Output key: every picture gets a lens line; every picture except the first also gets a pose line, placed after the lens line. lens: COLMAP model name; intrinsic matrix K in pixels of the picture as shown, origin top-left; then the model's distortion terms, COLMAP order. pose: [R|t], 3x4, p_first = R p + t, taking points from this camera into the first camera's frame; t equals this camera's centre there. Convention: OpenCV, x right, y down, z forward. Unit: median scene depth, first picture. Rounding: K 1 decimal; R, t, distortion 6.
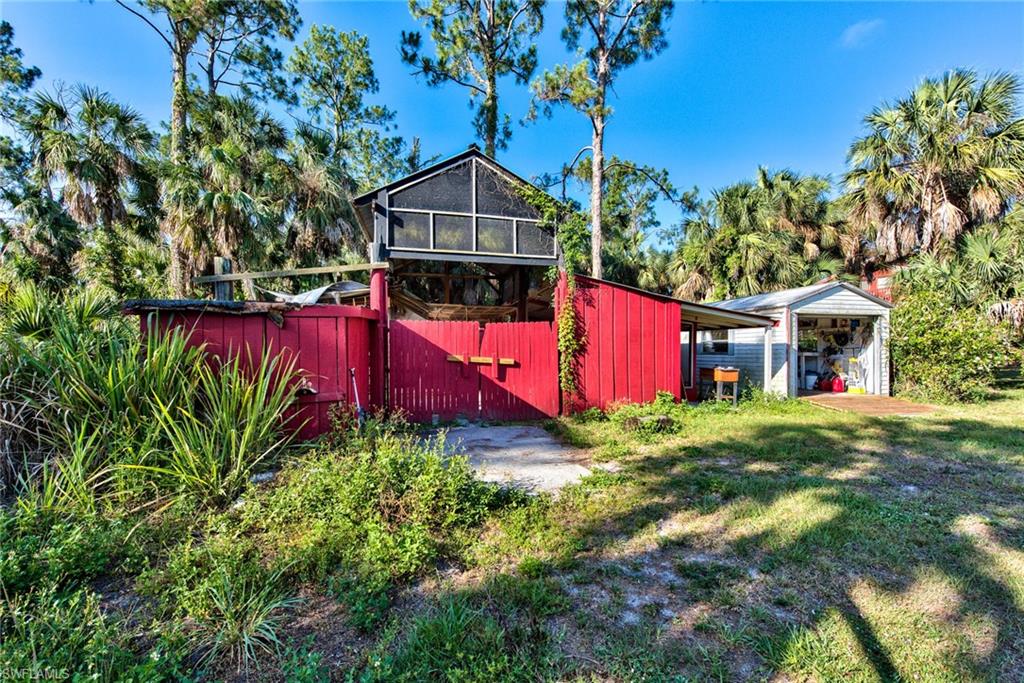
lens RADIAL K [[446.6, 0, 512.0], [0, 446.6, 344.0], [0, 0, 1]] dist [-0.000461, -0.000006]
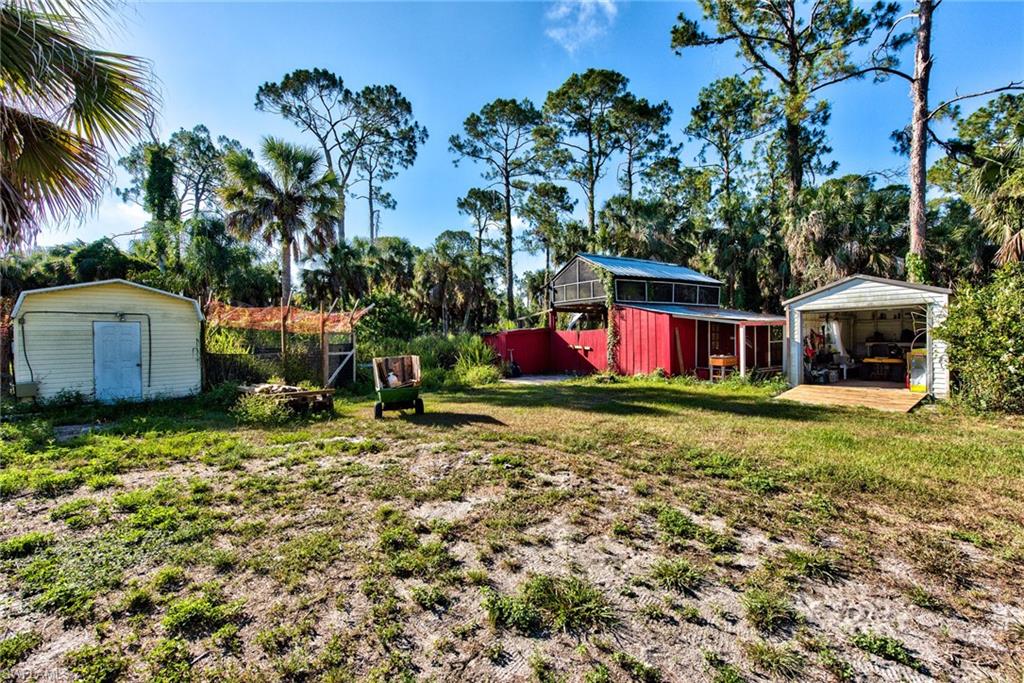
lens RADIAL K [[446.6, 0, 511.9], [0, 446.6, 341.5], [0, 0, 1]] dist [-0.000461, -0.000006]
pose [[0.331986, -0.001665, -0.943283, 1.821279], [0.010186, 0.999946, 0.001820, -0.000872], [0.943229, -0.010212, 0.331985, -0.063914]]
